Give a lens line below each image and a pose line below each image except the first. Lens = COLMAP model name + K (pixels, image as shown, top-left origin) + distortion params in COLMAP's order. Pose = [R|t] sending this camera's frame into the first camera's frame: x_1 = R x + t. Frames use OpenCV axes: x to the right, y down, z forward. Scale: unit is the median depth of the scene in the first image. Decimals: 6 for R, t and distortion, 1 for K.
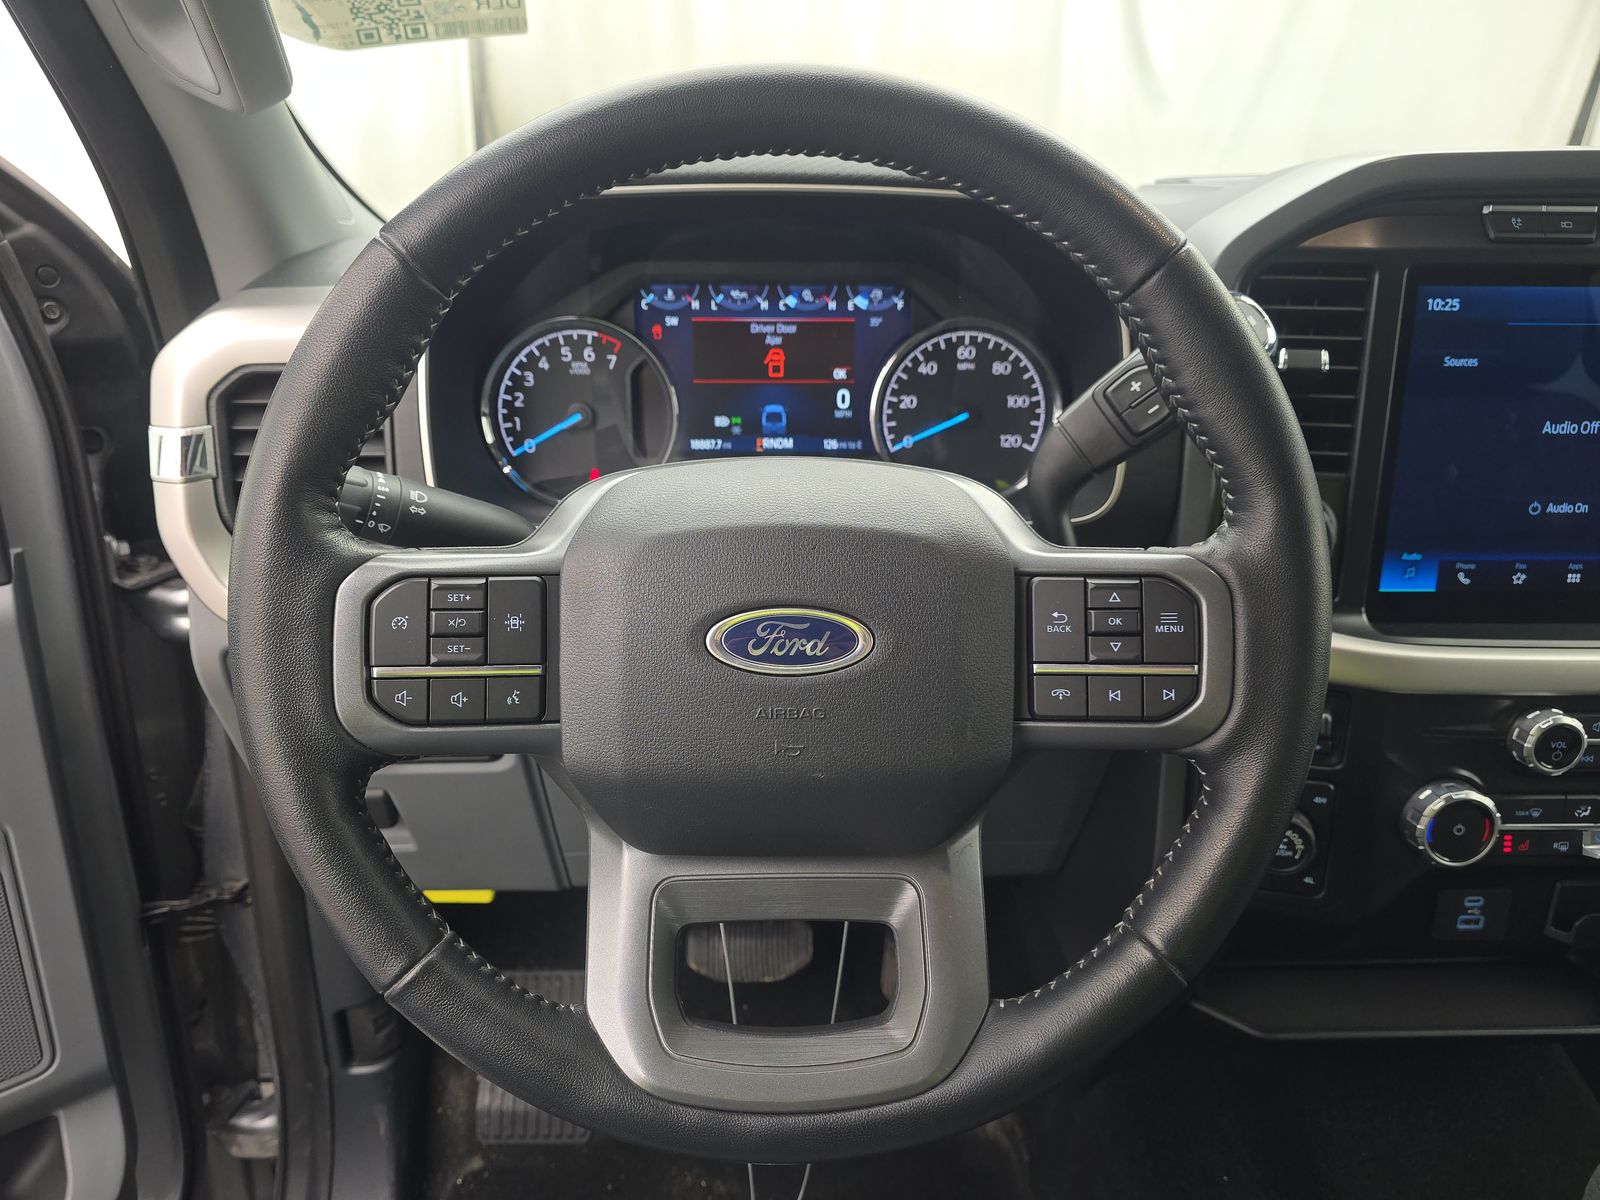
lens RADIAL K [[1078.8, 0, 802.0], [0, 1078.8, 595.5], [0, 0, 1]] dist [0.023414, -0.025631]
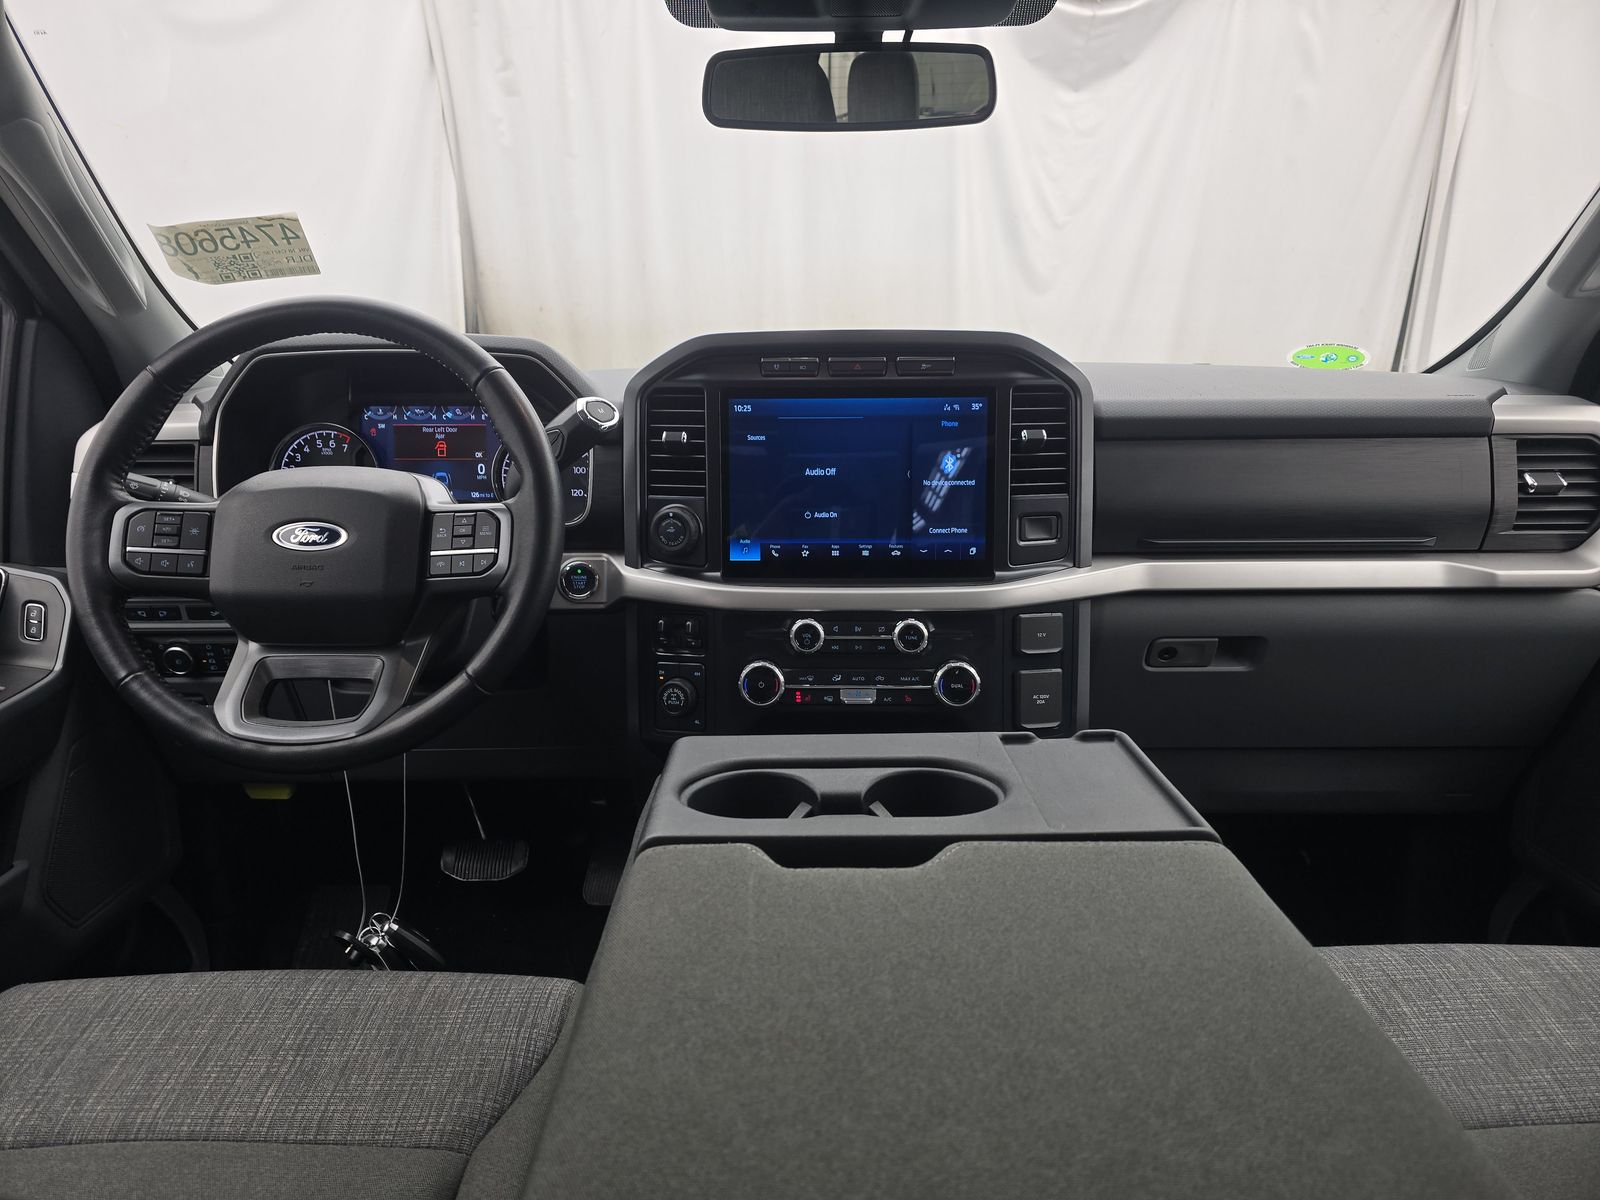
lens RADIAL K [[1078.8, 0, 834.1], [0, 1078.8, 582.5], [0, 0, 1]] dist [0.023414, -0.025631]
pose [[0.999950, -0.004134, -0.009104, 0.640280], [0.002535, 0.985601, -0.169068, 0.303760], [0.009672, 0.169036, 0.985562, -0.706248]]
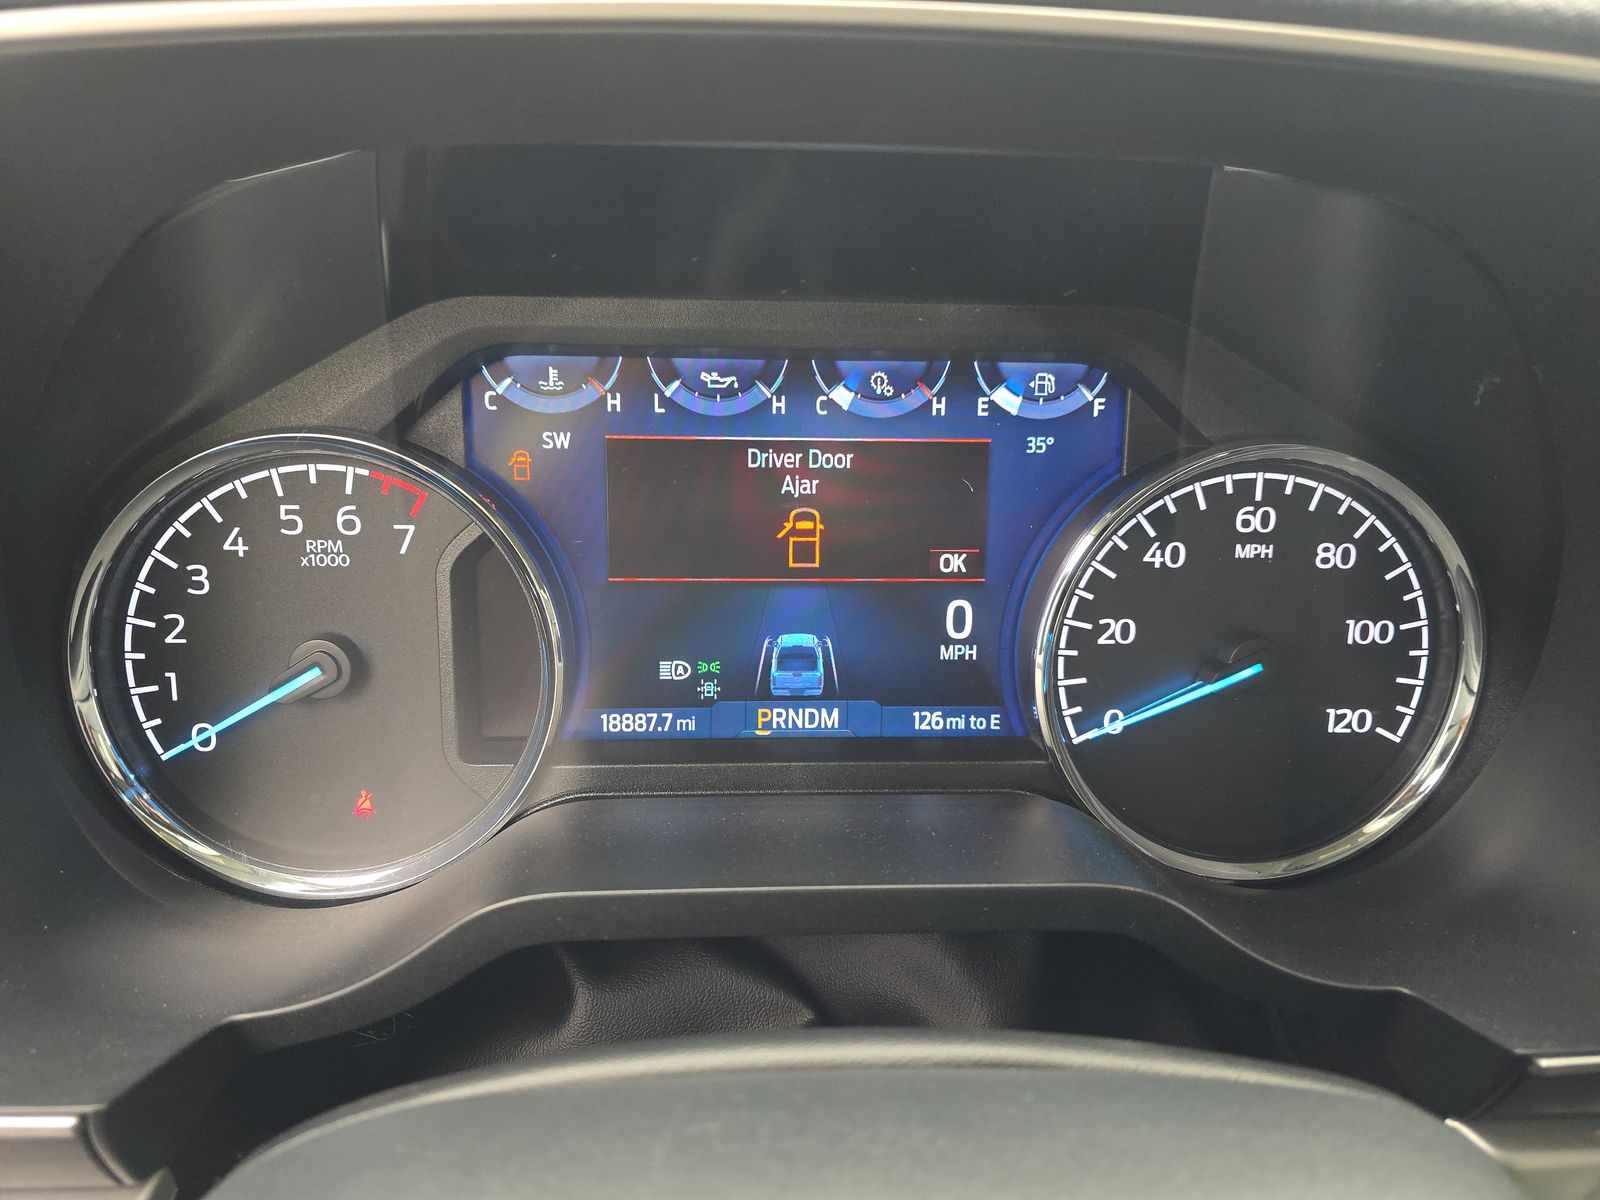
lens RADIAL K [[1078.8, 0, 795.9], [0, 1078.8, 595.3], [0, 0, 1]] dist [0.023414, -0.025631]
pose [[0.999375, 0.002938, 0.035232, -0.042939], [-0.000667, 0.997929, -0.064316, -0.167975], [-0.035348, 0.064252, 0.997307, 0.586227]]
